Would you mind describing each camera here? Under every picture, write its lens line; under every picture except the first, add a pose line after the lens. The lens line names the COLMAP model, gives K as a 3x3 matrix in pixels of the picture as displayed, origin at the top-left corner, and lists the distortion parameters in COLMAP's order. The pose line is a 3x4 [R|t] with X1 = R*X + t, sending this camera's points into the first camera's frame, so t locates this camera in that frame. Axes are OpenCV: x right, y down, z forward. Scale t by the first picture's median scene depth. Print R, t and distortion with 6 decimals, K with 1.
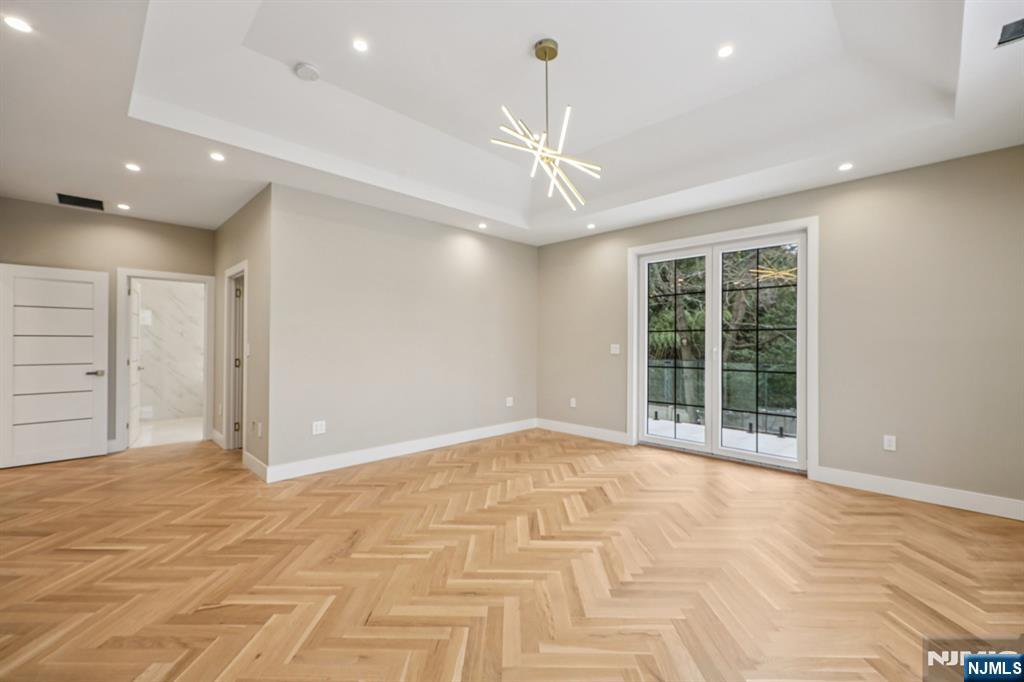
lens RADIAL K [[421.6, 0, 512.8], [0, 421.6, 342.0], [0, 0, 1]] dist [-0.000515, -0.000118]
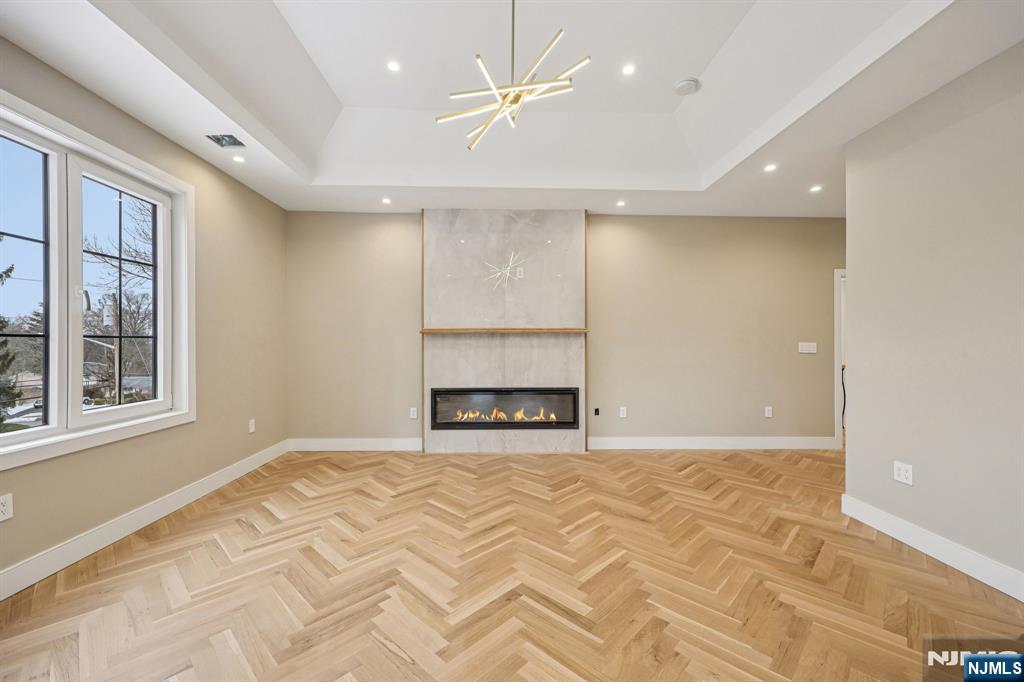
lens RADIAL K [[421.6, 0, 512.8], [0, 421.6, 342.0], [0, 0, 1]] dist [-0.000515, -0.000118]
pose [[-0.690379, -0.003726, -0.723438, 0.672724], [0.000417, 0.999985, -0.005548, 0.010306], [0.723447, -0.004132, -0.690367, 1.619886]]
